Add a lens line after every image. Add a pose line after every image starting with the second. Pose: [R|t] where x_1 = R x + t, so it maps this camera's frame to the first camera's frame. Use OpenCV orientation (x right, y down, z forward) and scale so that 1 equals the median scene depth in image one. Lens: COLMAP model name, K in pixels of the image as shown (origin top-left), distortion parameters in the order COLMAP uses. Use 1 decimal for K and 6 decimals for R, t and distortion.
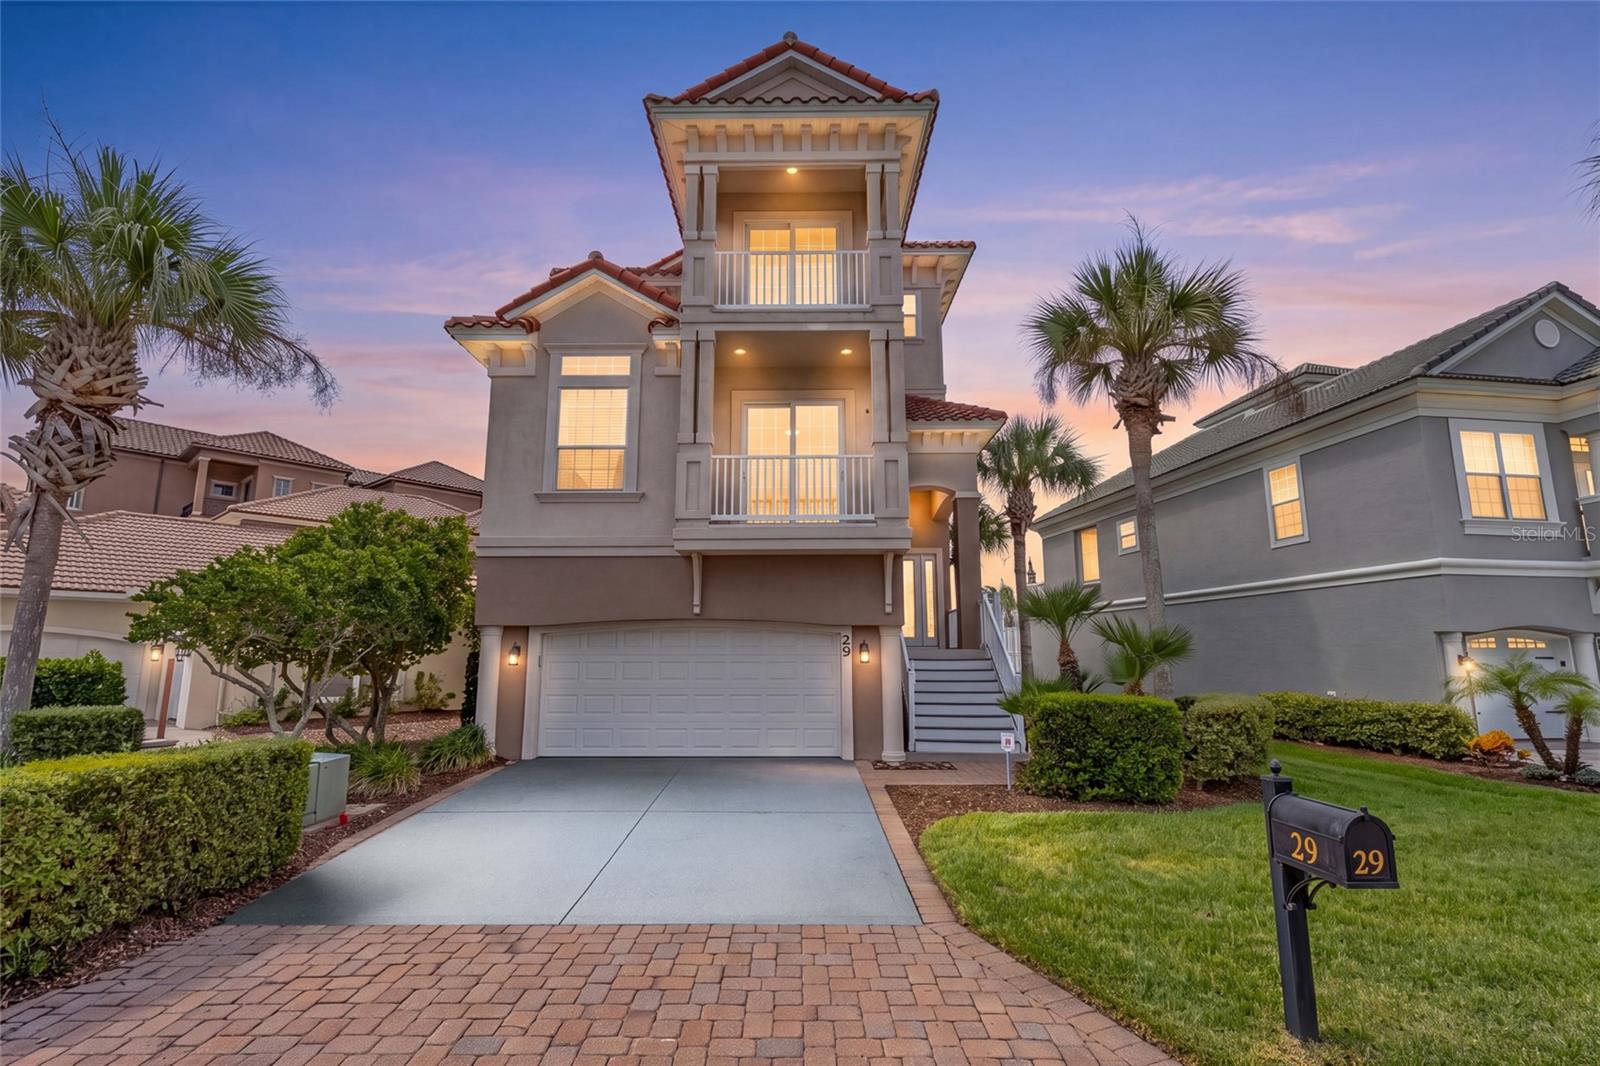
lens RADIAL K [[726.2, 0, 817.4], [0, 726.2, 521.6], [0, 0, 1]] dist [0.004705, -0.002254]
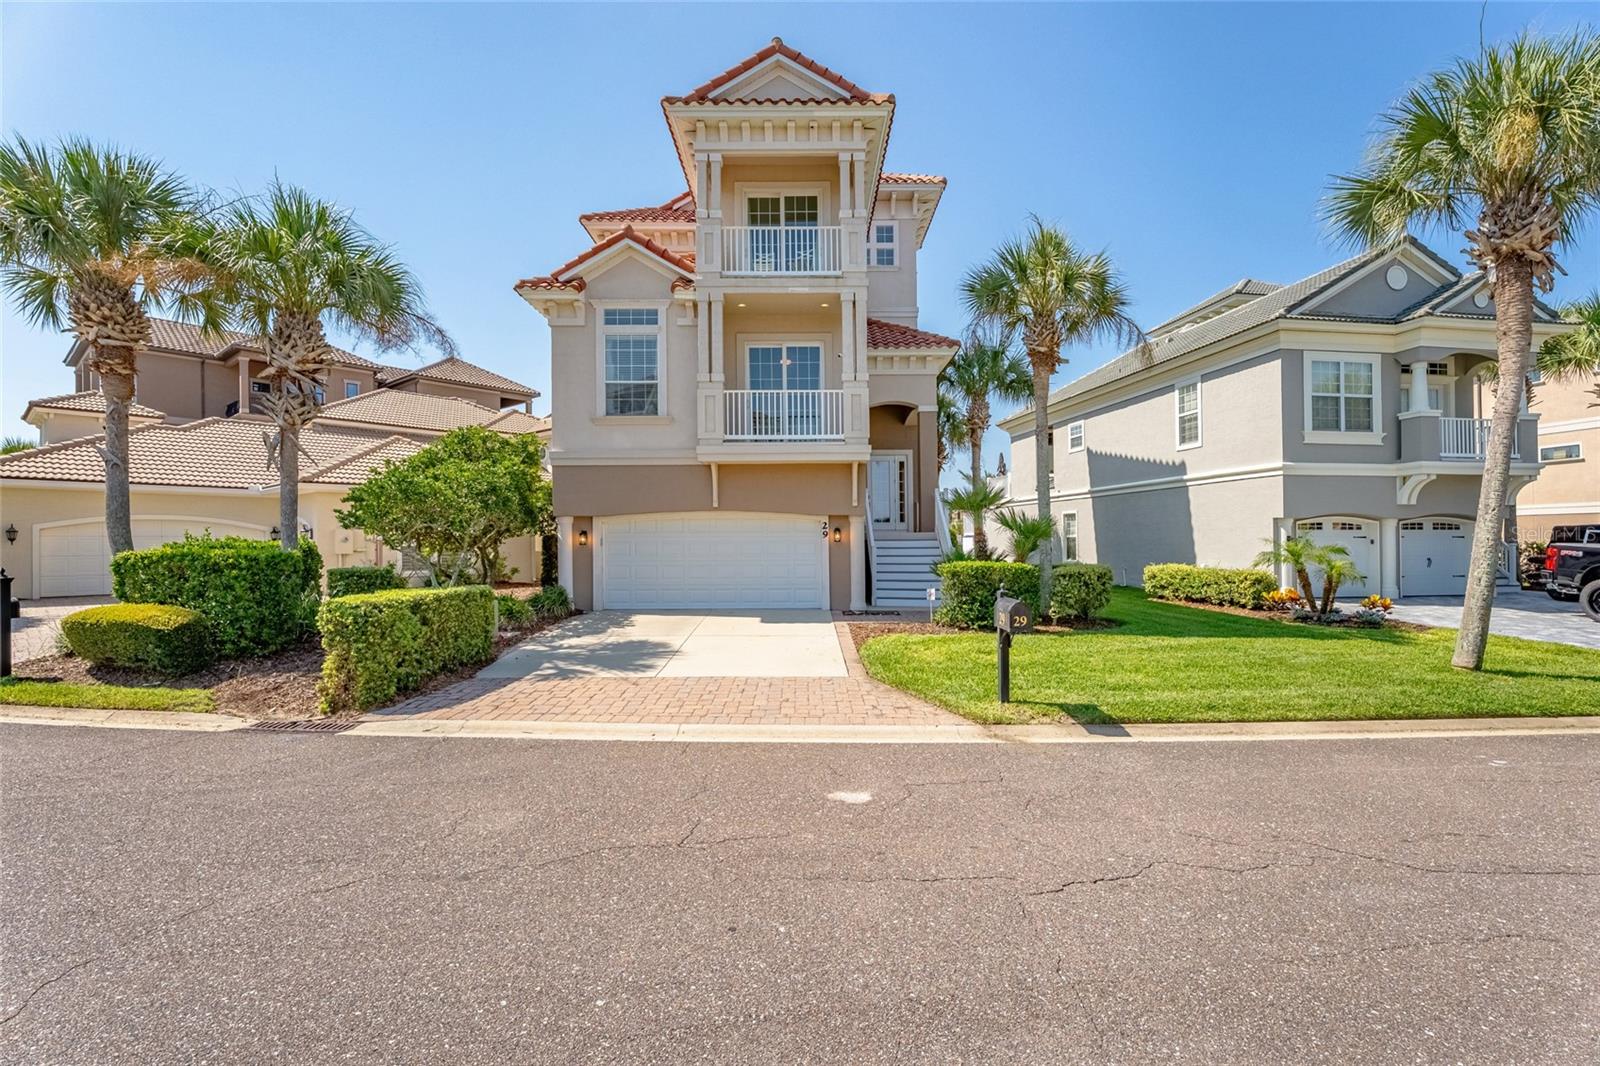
lens RADIAL K [[726.2, 0, 807.0], [0, 726.2, 539.4], [0, 0, 1]] dist [0.004705, -0.002254]
pose [[0.999788, -0.002457, -0.020428, 0.035827], [0.006121, 0.983410, 0.181295, -0.061763], [0.019643, -0.181382, 0.983216, -0.360926]]
